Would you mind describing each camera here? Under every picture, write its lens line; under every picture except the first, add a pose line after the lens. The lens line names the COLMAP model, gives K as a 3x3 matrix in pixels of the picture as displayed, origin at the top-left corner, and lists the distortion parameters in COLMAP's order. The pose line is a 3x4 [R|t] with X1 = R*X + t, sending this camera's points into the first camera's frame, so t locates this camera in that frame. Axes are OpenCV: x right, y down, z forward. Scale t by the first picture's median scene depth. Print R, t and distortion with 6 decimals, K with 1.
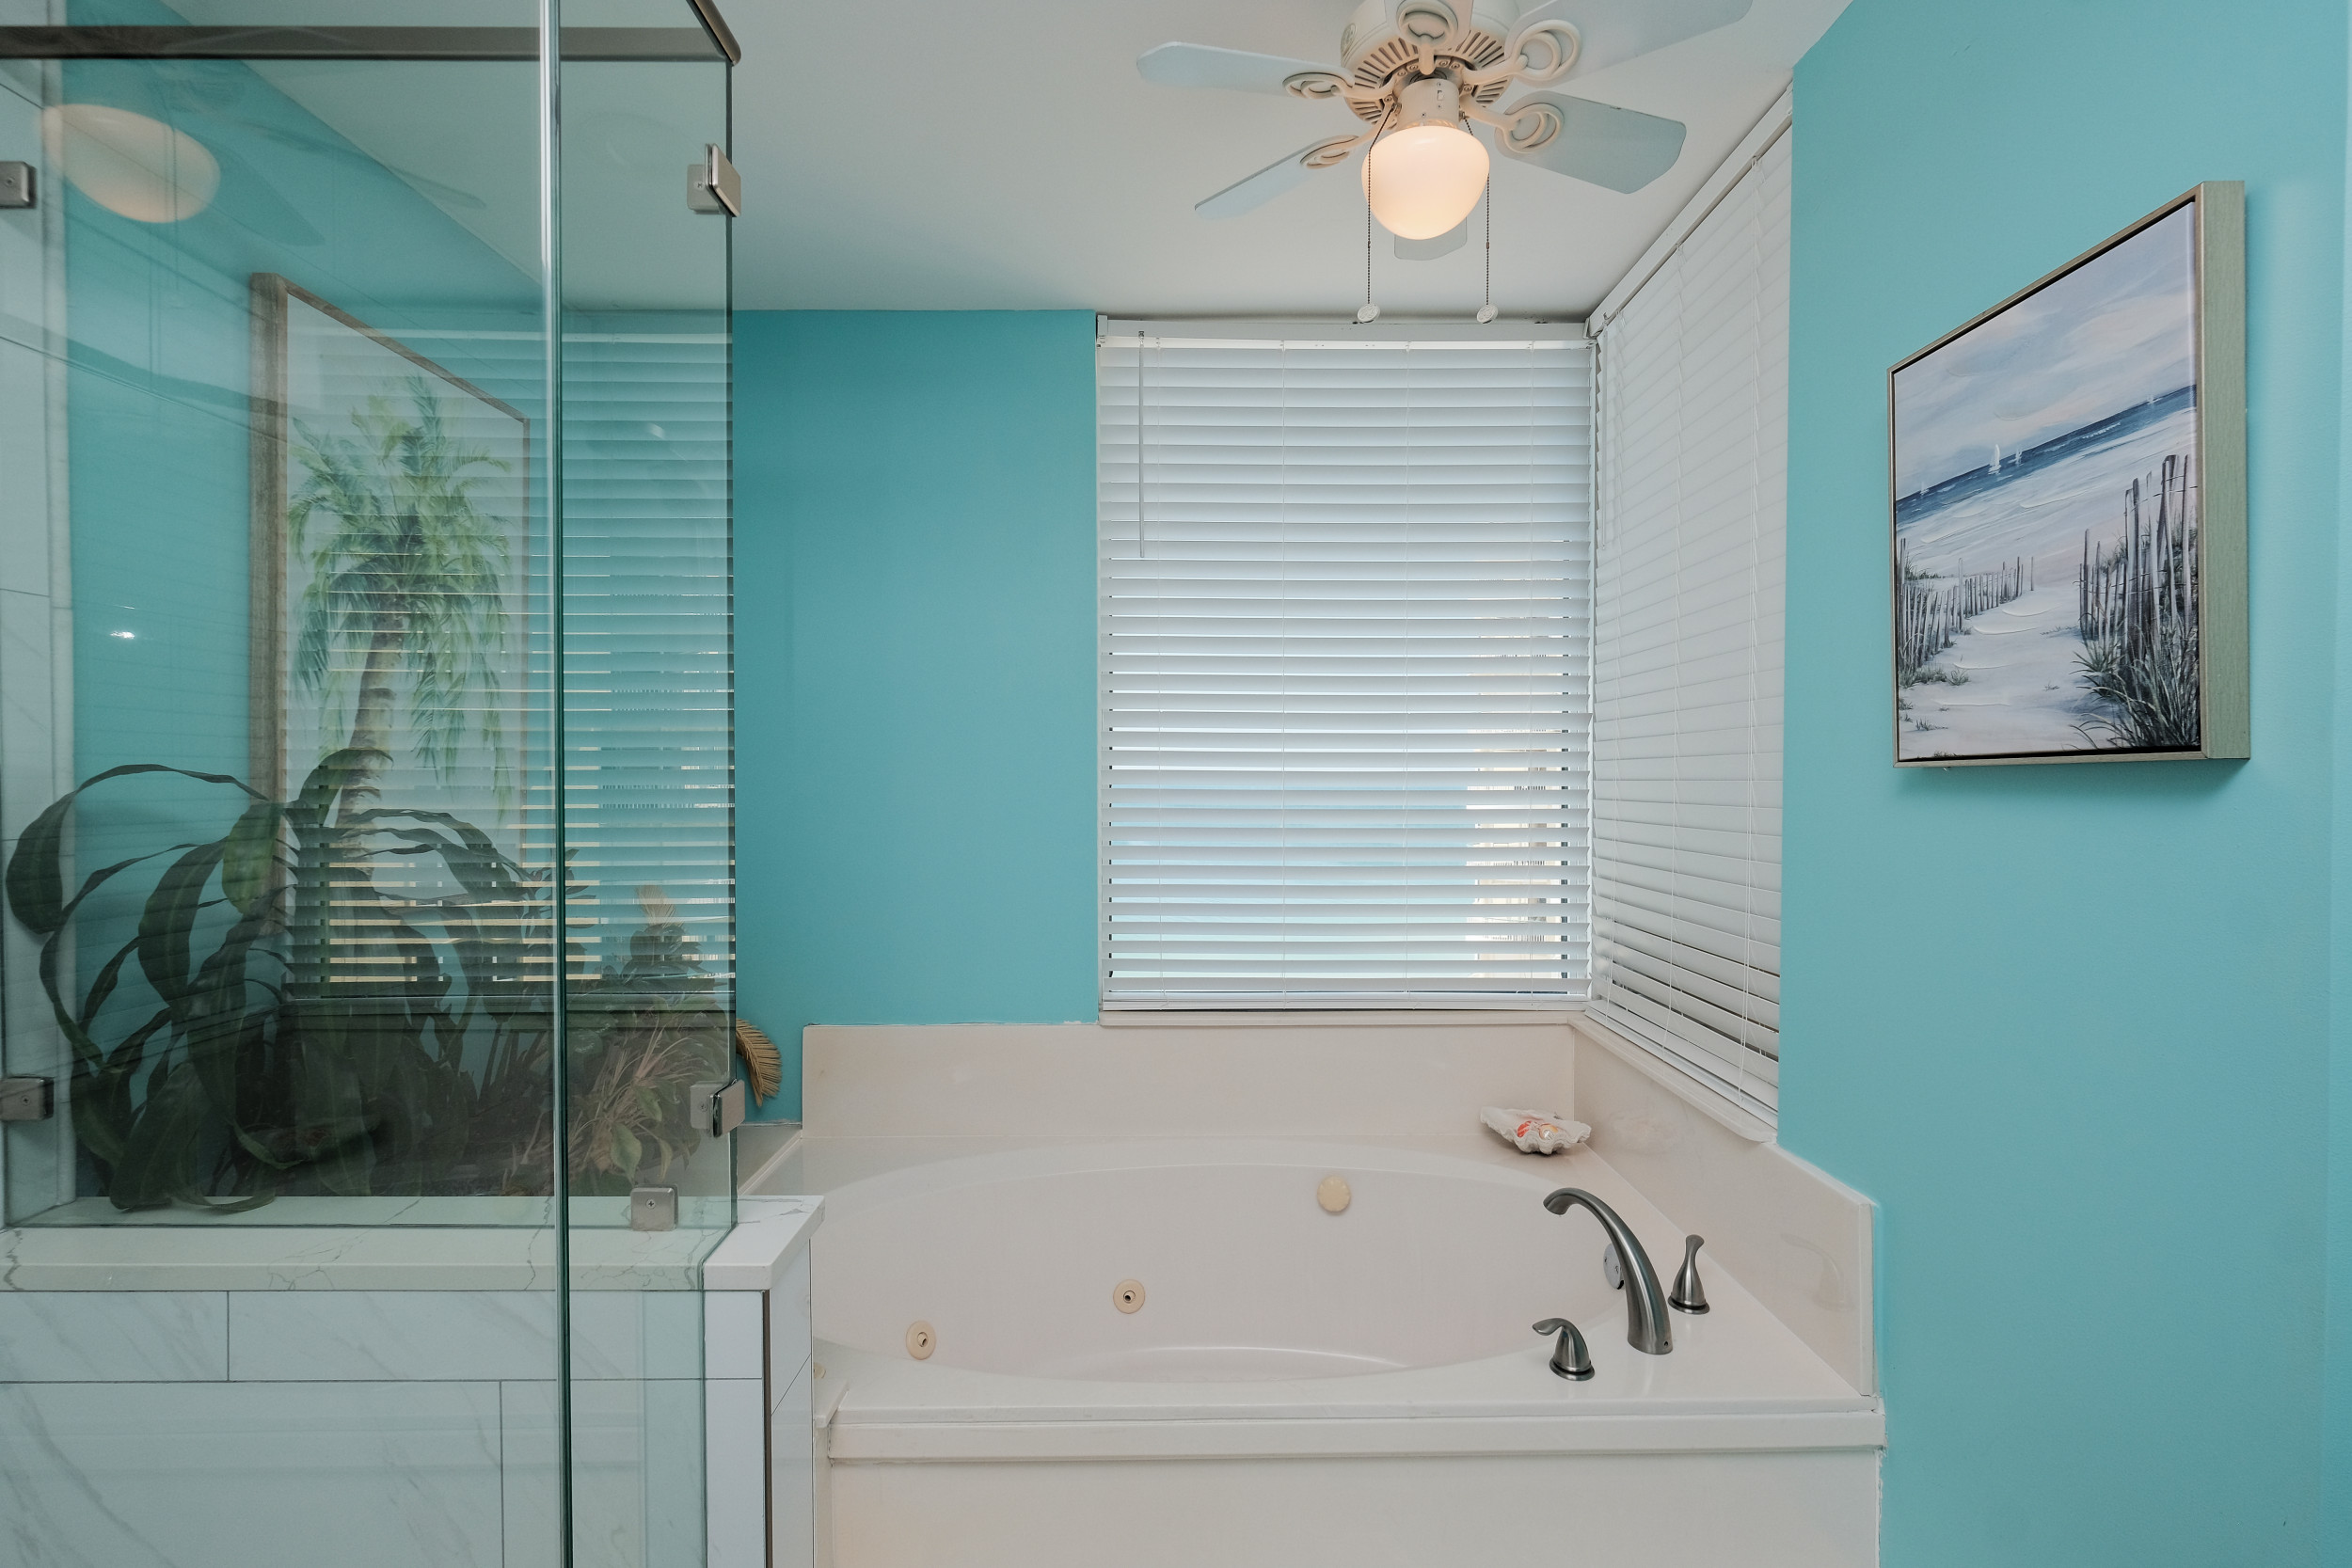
lens RADIAL K [[1103.2, 0, 1160.7], [0, 1103.2, 800.6], [0, 0, 1]] dist [0.000204, 0.000027]
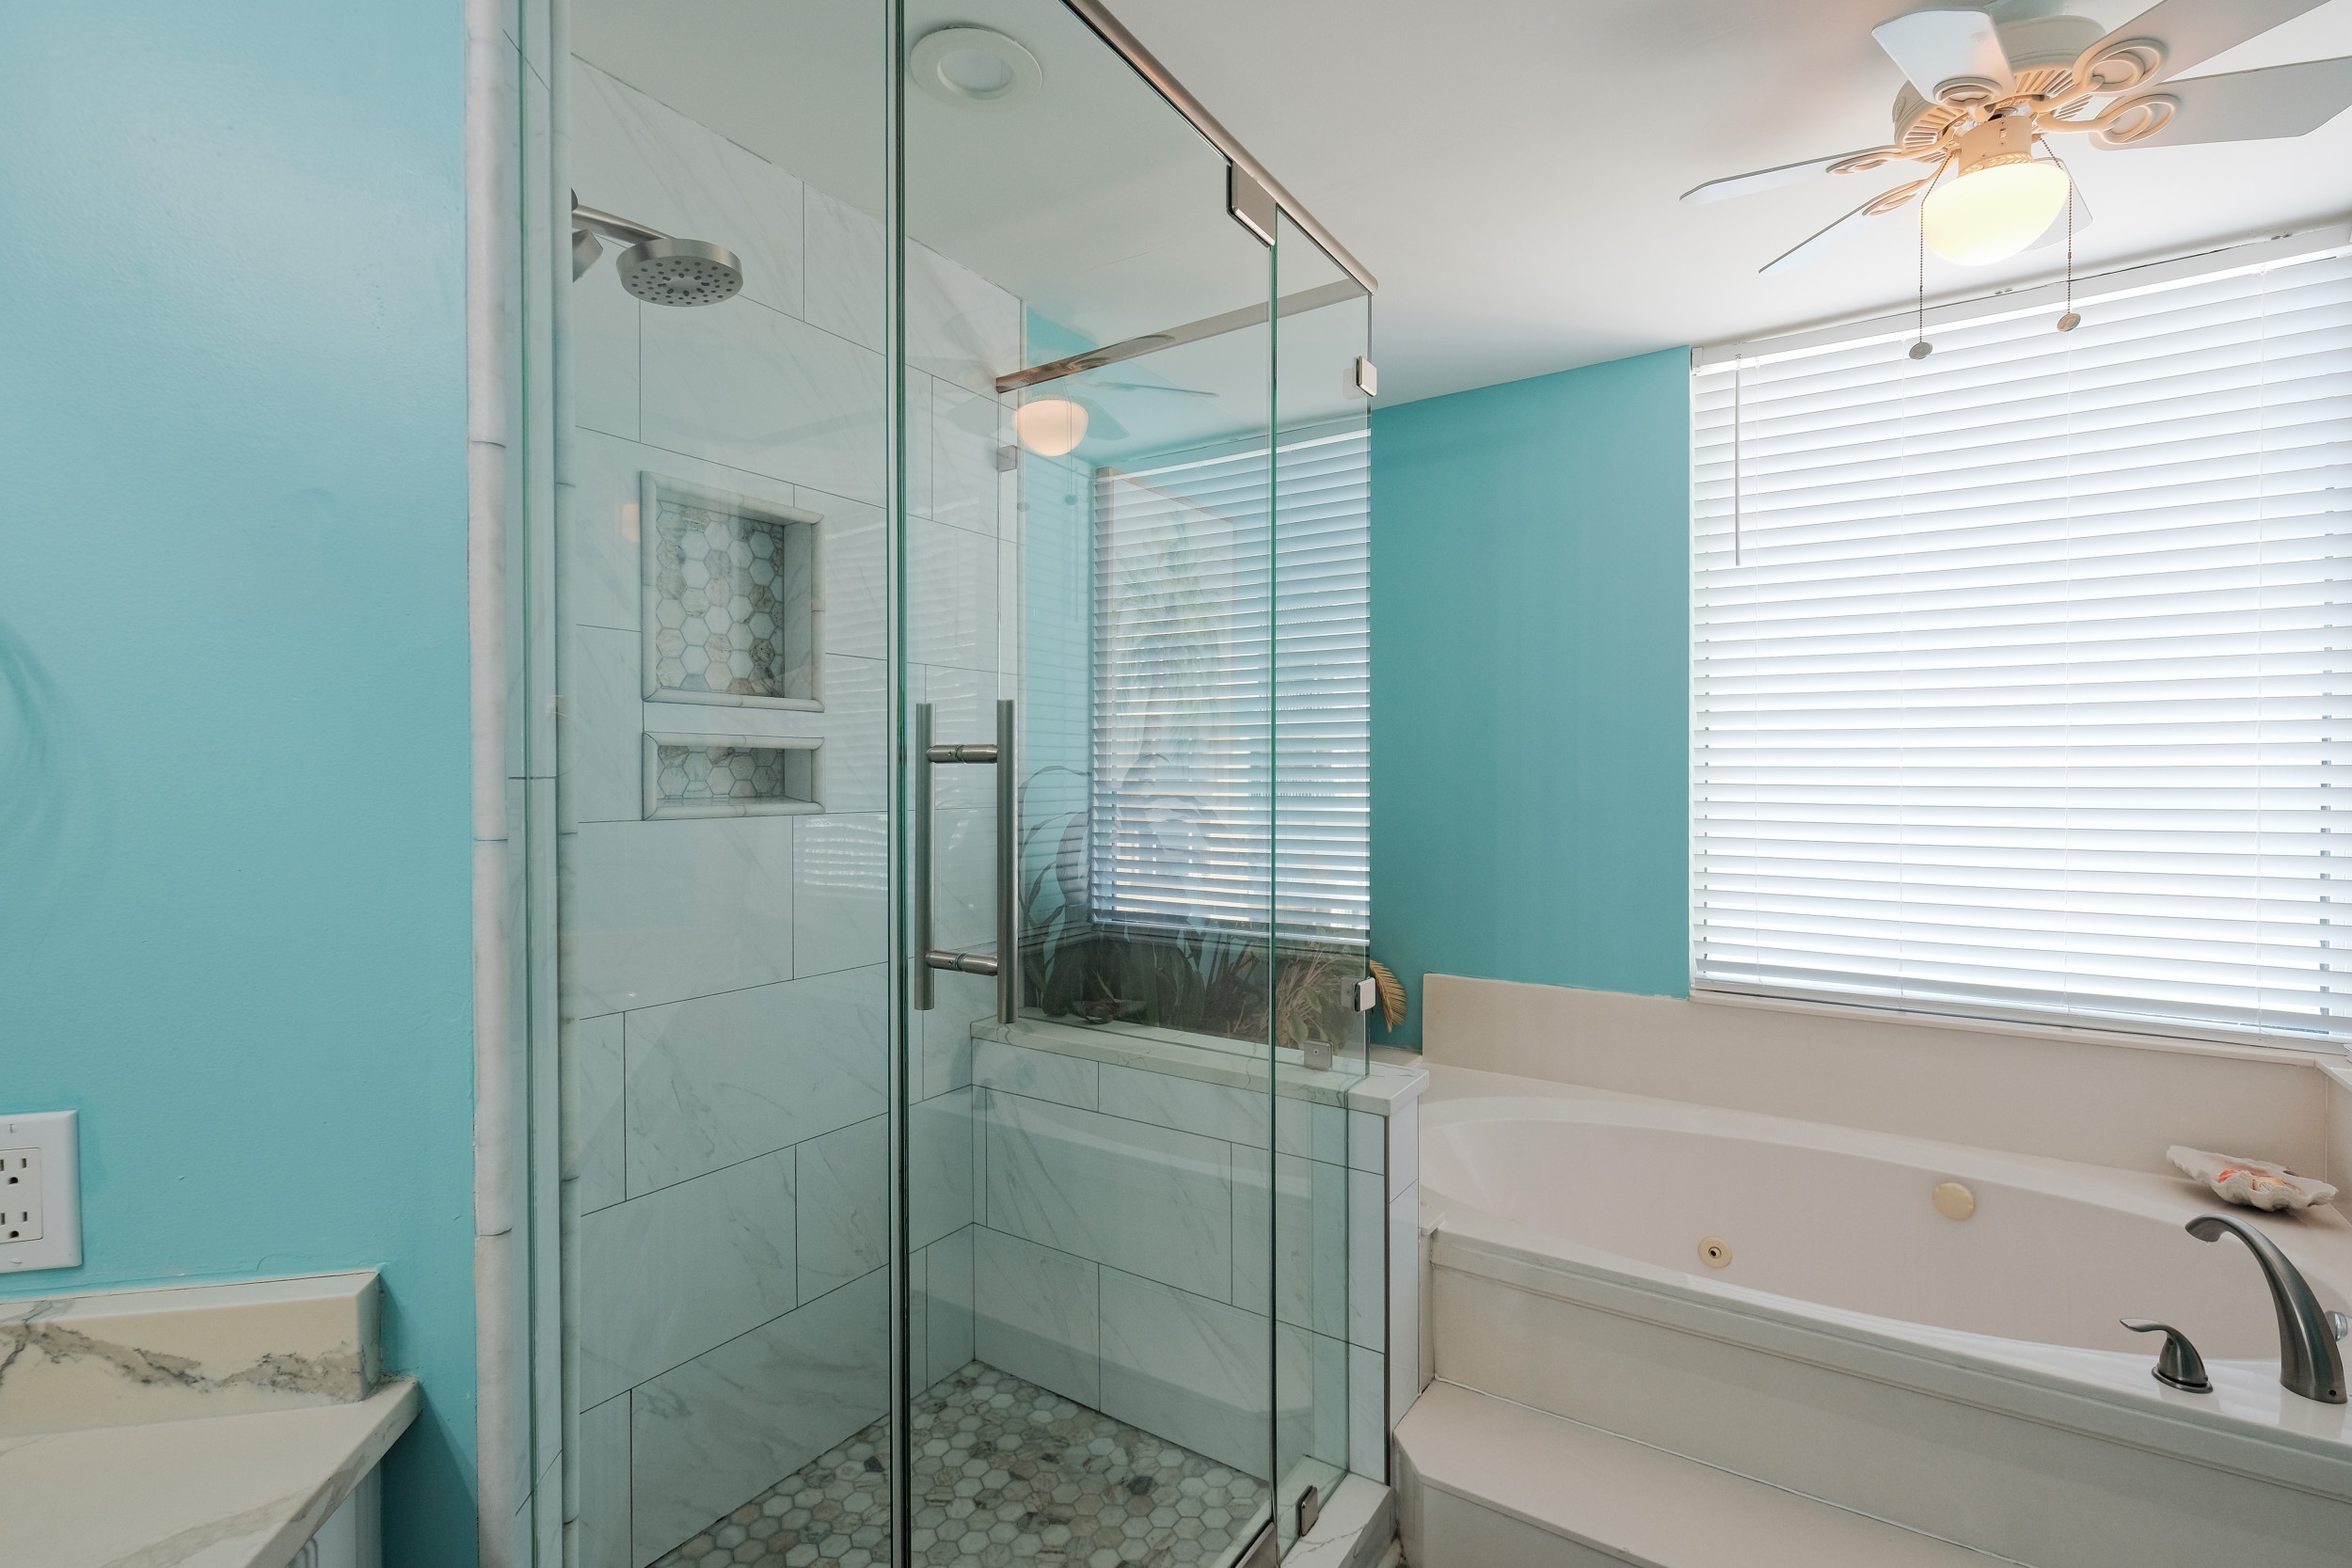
lens RADIAL K [[1069.9, 0, 1176.0], [0, 1069.9, 784.0], [0, 0, 1]] dist [0.001377, 0.000315]
pose [[0.850125, 0.003900, -0.526566, 0.115535], [-0.008762, 0.999939, -0.006740, 0.003819], [0.526508, 0.010344, 0.850107, -0.277274]]
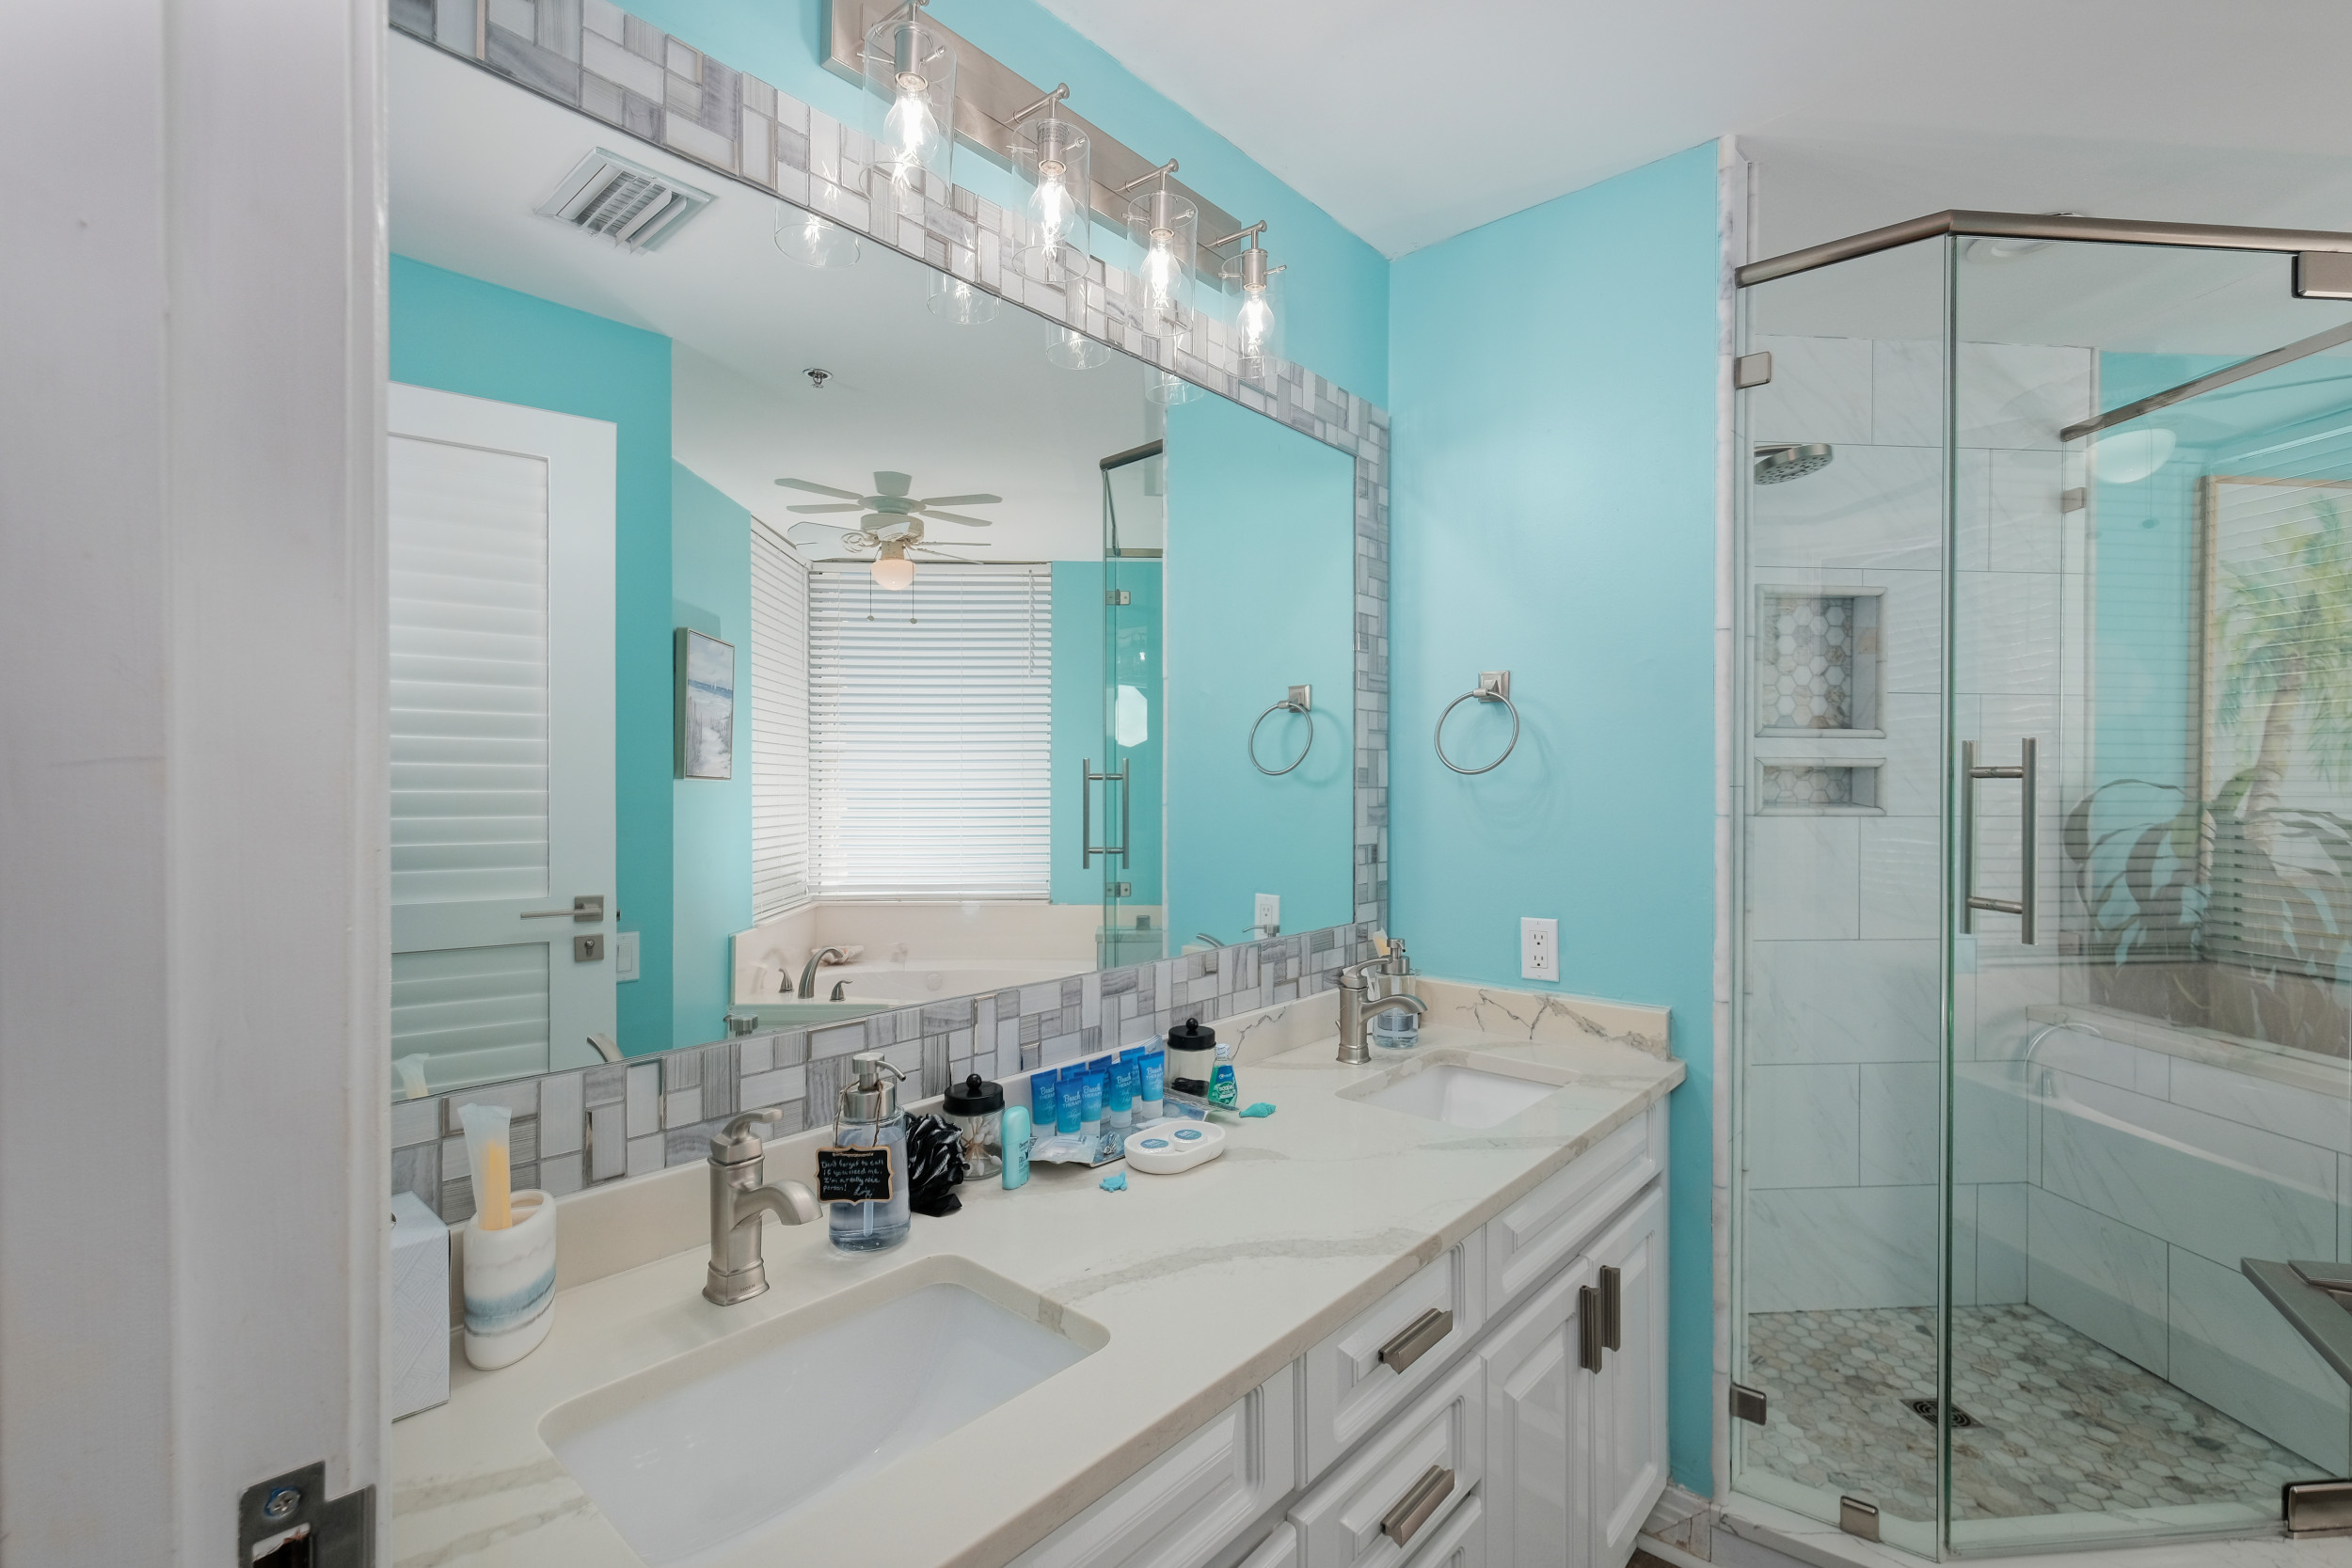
lens RADIAL K [[1109.5, 0, 1190.1], [0, 1109.5, 793.1], [0, 0, 1]] dist [-0.000179, 0.001415]
pose [[0.154455, 0.006143, -0.987981, 0.537044], [-0.021876, 0.999757, 0.002797, 0.014606], [0.987758, 0.021181, 0.154552, -0.667495]]
